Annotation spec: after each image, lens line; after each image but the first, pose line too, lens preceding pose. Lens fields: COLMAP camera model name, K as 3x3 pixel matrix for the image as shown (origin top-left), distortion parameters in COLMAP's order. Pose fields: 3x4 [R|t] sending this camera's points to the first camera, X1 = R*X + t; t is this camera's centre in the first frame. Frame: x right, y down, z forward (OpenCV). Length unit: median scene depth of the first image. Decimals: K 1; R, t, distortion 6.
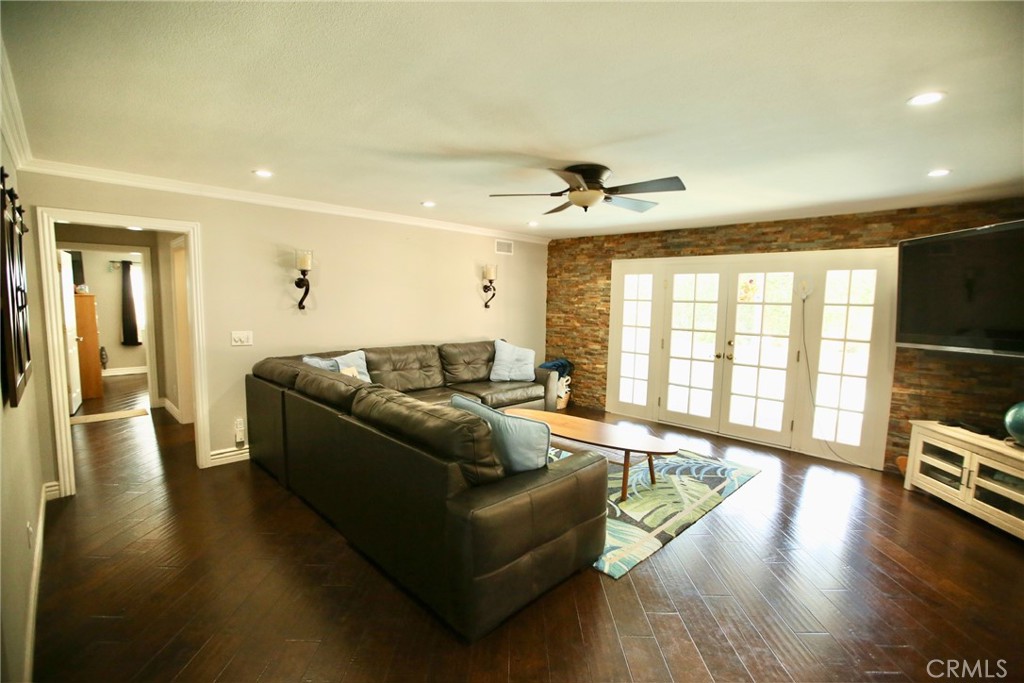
lens RADIAL K [[465.1, 0, 513.1], [0, 465.1, 347.2], [0, 0, 1]] dist [-0.050194, 0.018596]
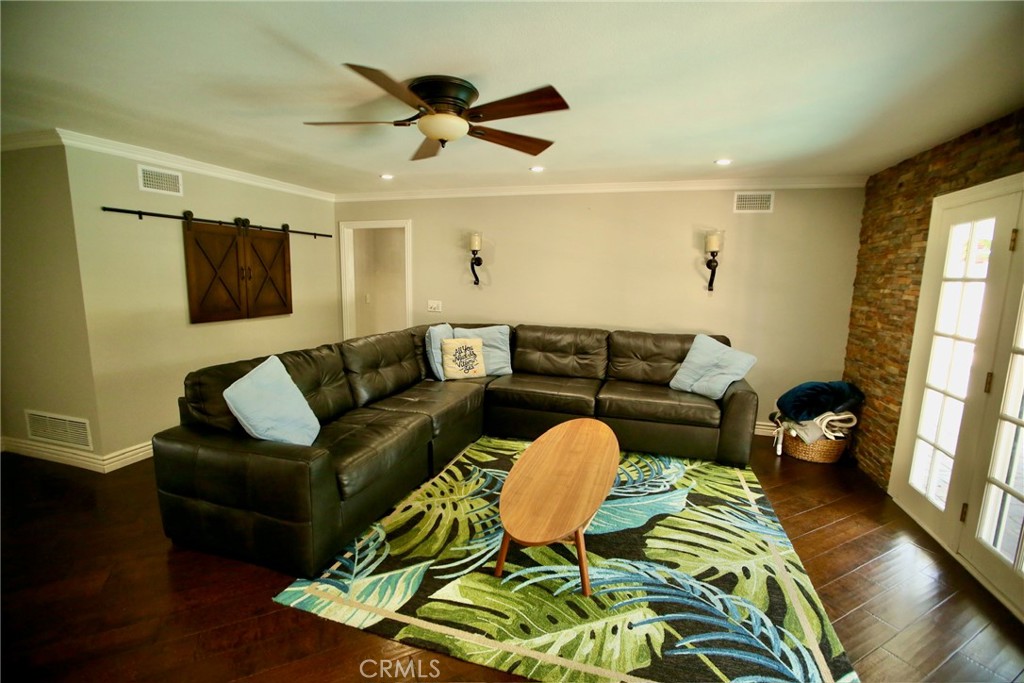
lens RADIAL K [[457.4, 0, 509.7], [0, 457.4, 349.2], [0, 0, 1]] dist [-0.046324, 0.023174]
pose [[0.465121, 0.136394, -0.874677, 0.433944], [-0.100105, 0.989825, 0.101117, -0.033391], [0.879569, 0.040527, 0.474042, 0.387762]]
